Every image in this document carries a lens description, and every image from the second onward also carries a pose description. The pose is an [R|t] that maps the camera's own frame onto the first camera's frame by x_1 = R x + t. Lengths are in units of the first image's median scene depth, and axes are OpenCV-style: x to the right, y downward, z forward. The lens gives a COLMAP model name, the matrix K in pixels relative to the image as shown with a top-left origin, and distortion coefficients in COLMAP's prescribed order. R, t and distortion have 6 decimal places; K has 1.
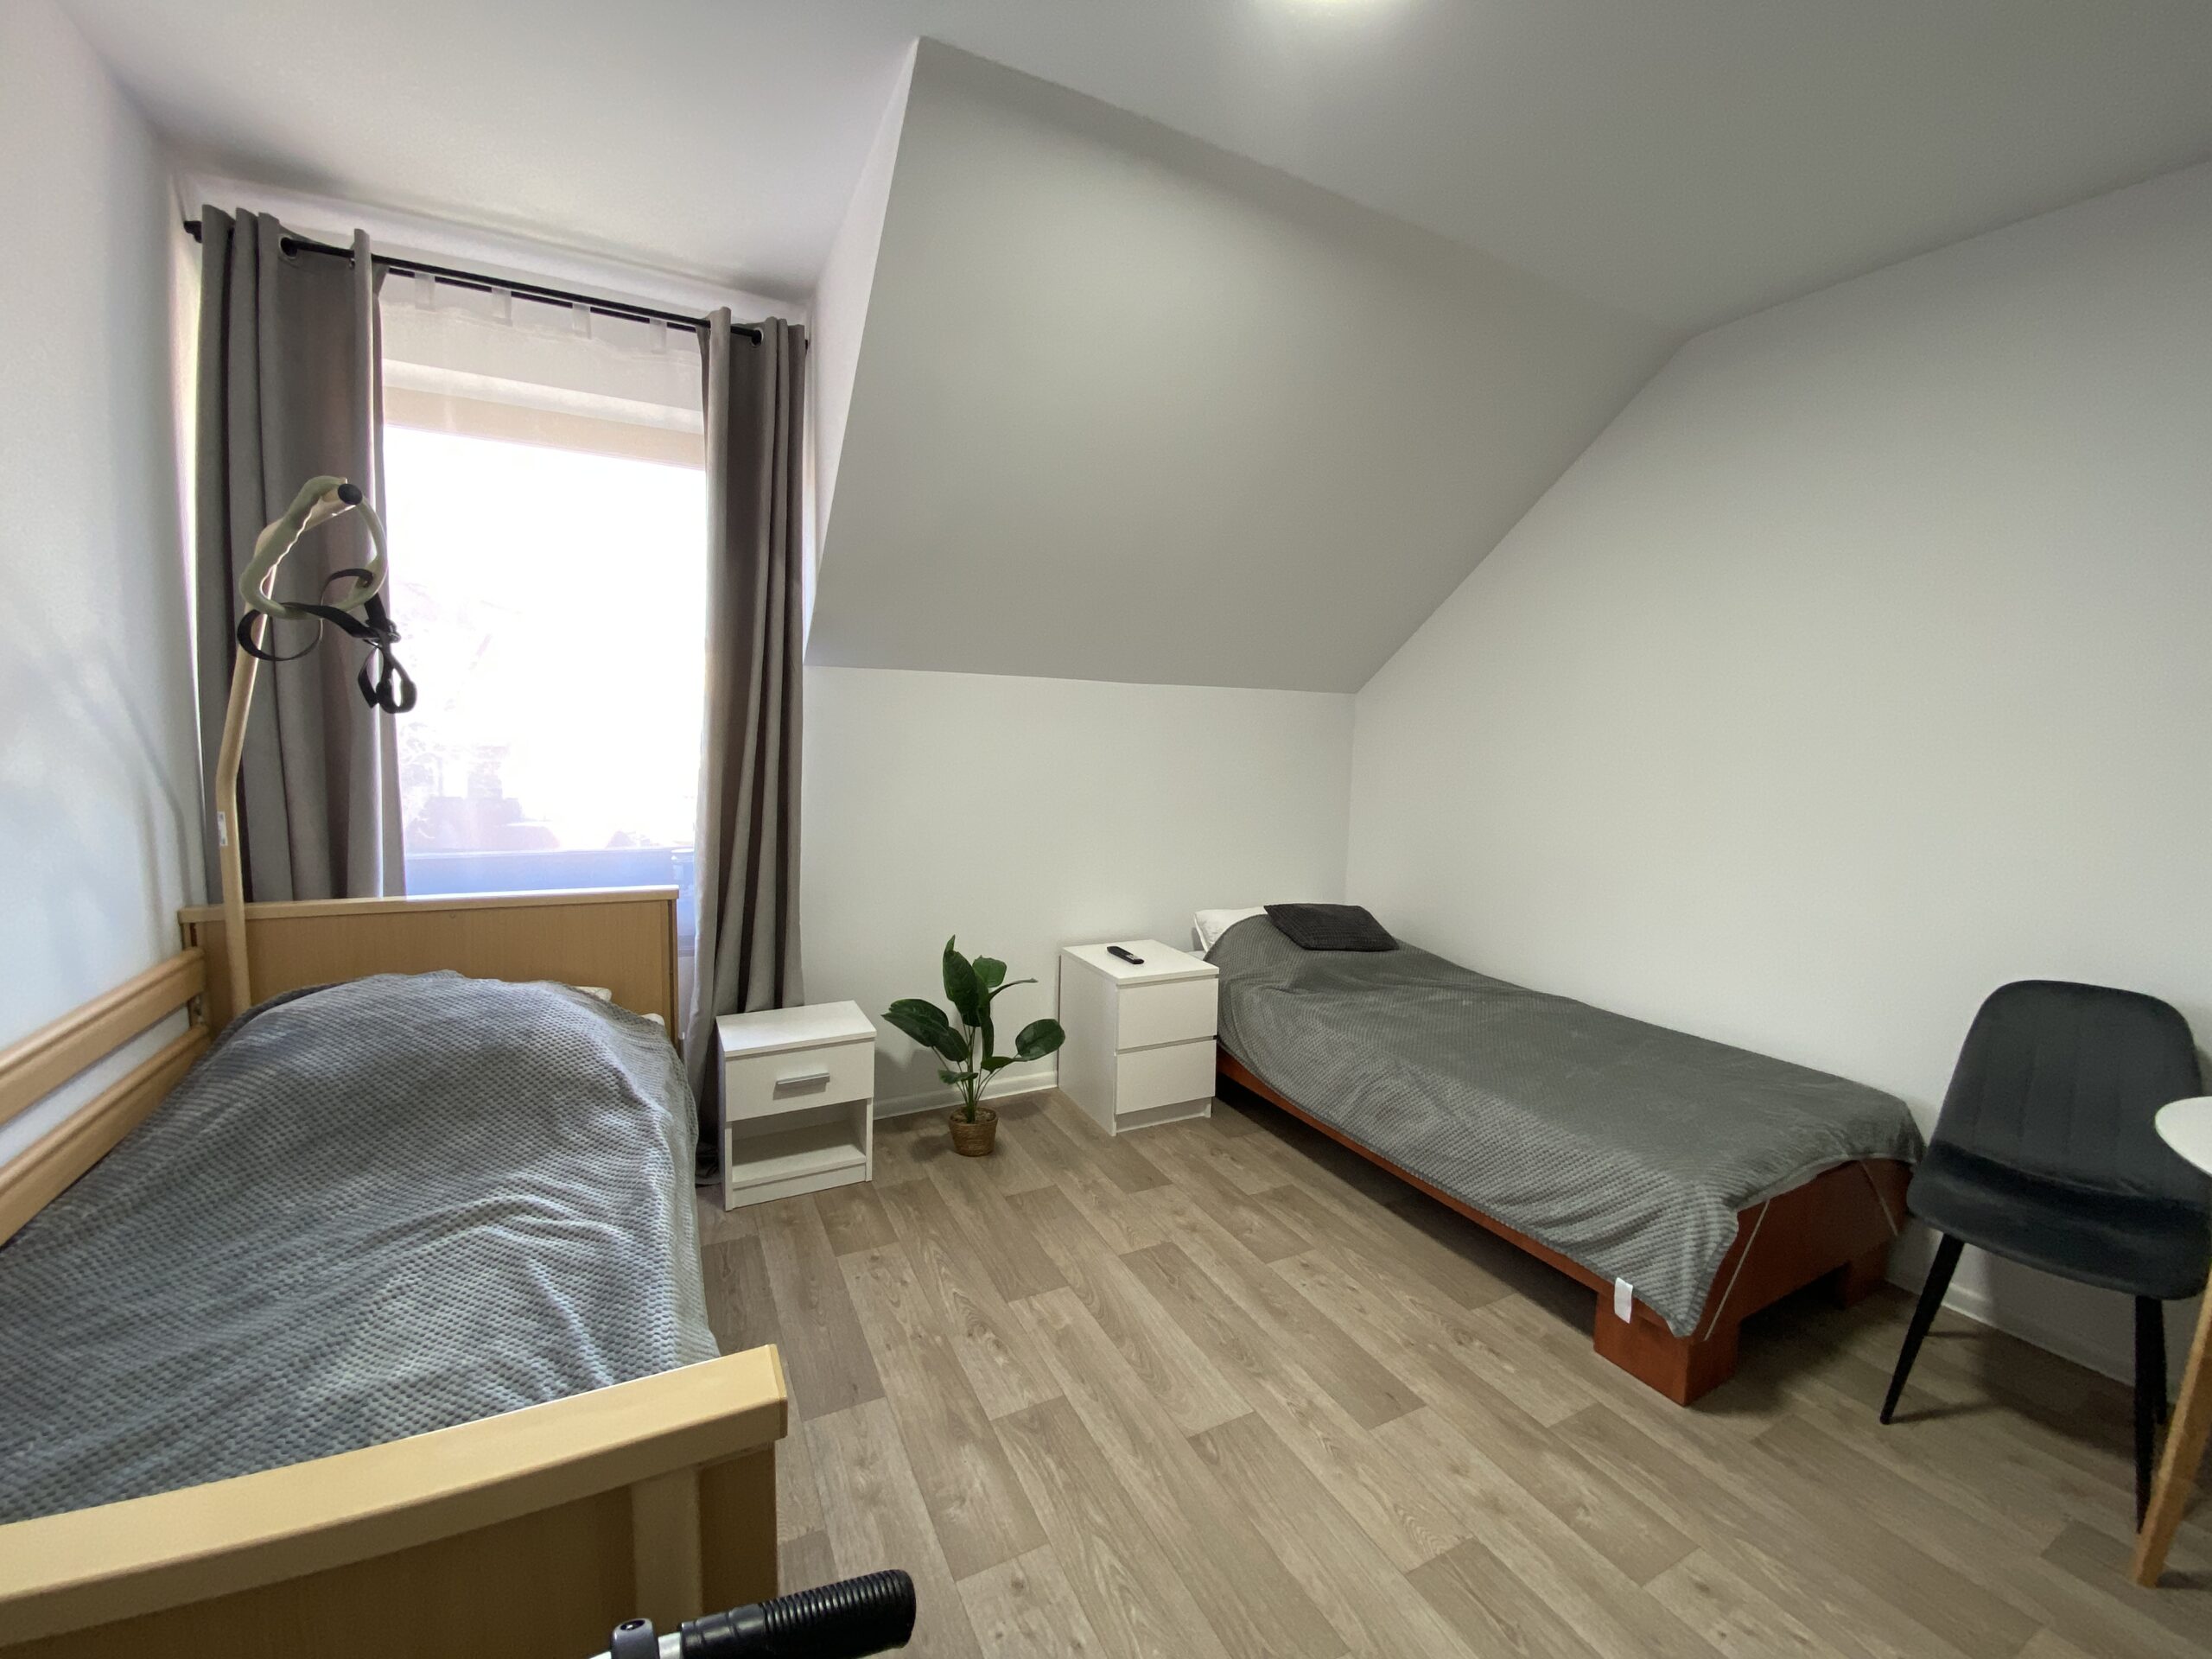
lens RADIAL K [[893.8, 0, 1106.0], [0, 893.8, 829.5], [0, 0, 1]] dist [0.011760, -0.000084]
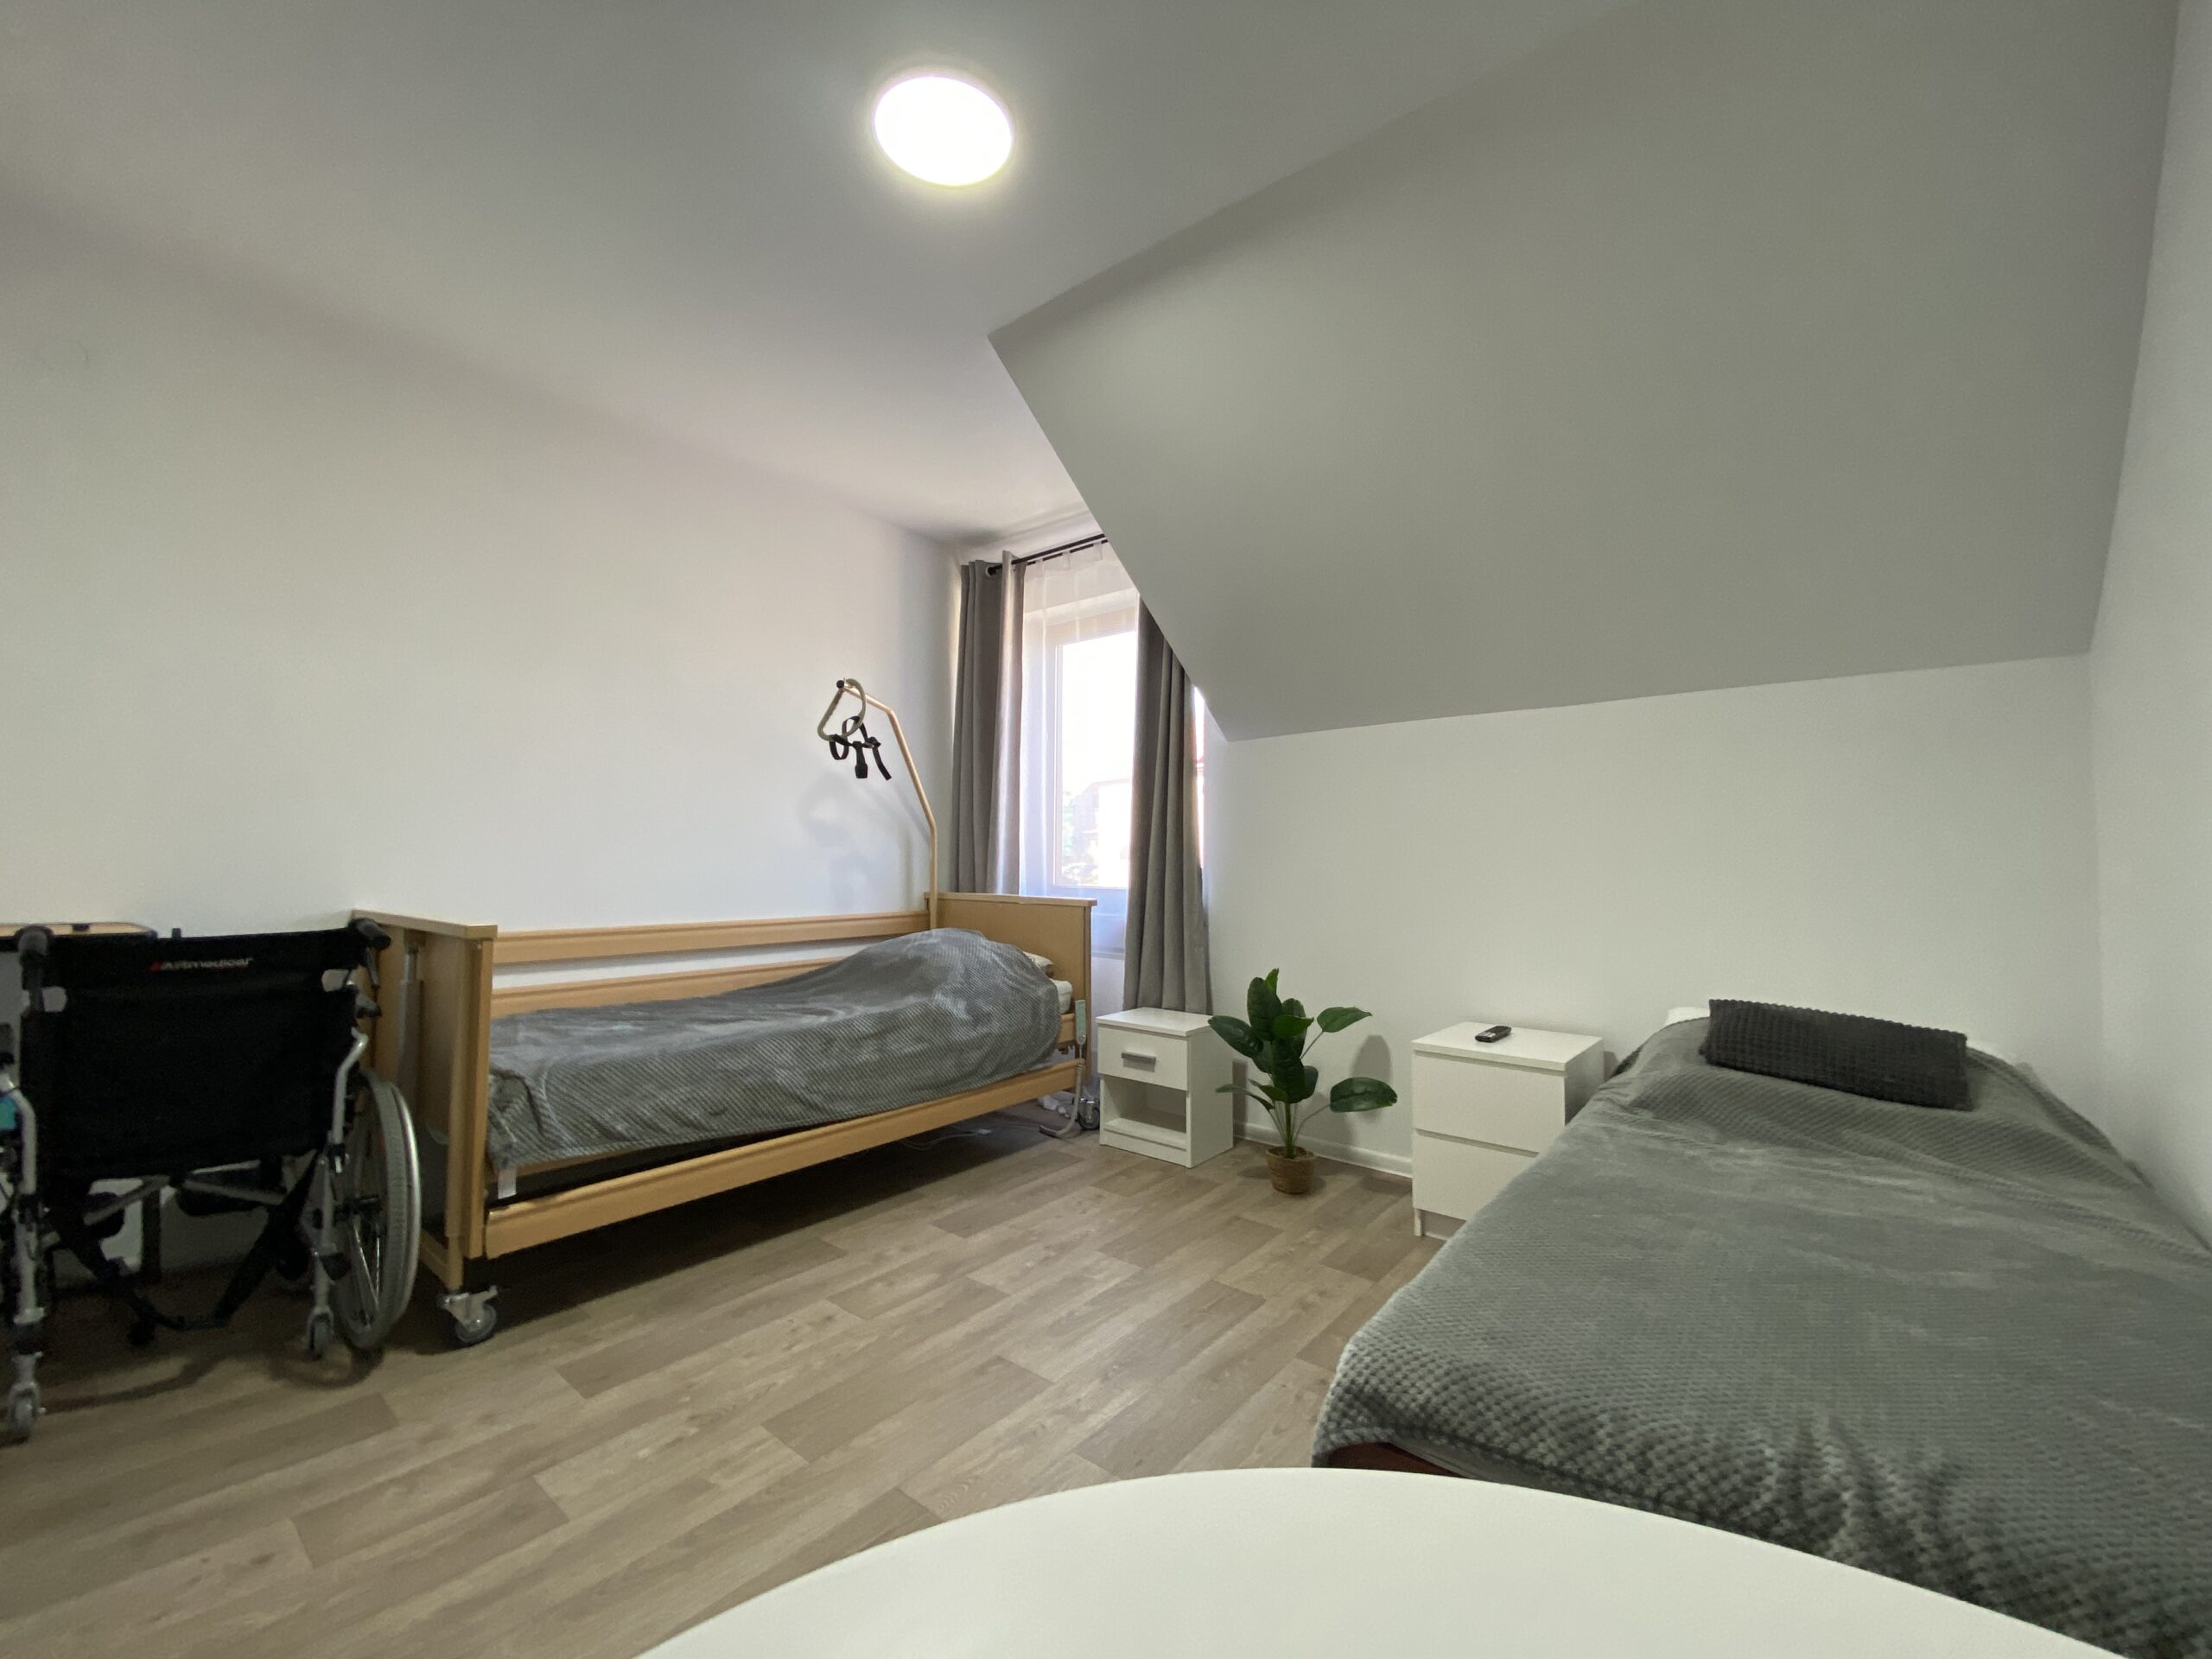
lens RADIAL K [[893.8, 0, 1106.0], [0, 893.8, 829.5], [0, 0, 1]] dist [0.011760, -0.000084]
pose [[0.397976, -0.061308, -0.915345, 0.933809], [-0.101021, 0.988768, -0.110148, 0.121520], [0.911817, 0.136306, 0.387313, 0.483632]]
